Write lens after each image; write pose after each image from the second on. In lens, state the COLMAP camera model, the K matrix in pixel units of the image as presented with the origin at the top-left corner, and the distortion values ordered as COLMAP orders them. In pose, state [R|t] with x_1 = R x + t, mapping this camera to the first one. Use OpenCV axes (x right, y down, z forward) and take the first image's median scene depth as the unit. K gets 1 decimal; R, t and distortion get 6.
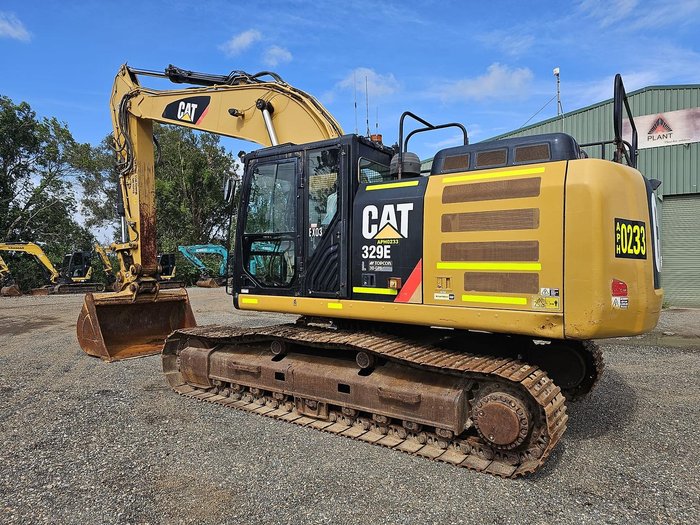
lens RADIAL K [[486.0, 0, 333.3], [0, 486.0, 255.2], [0, 0, 1]] dist [0.088885, -0.067504]
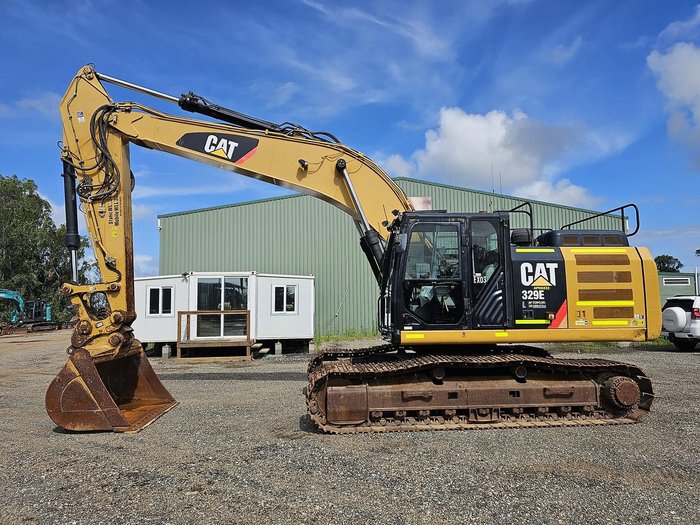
lens RADIAL K [[486.0, 0, 333.3], [0, 486.0, 255.2], [0, 0, 1]] dist [0.088885, -0.067504]
pose [[0.744060, 0.051097, 0.666156, -1.340748], [0.005483, 0.996571, -0.082566, -0.006408], [-0.668091, 0.065086, 0.741228, 0.290281]]
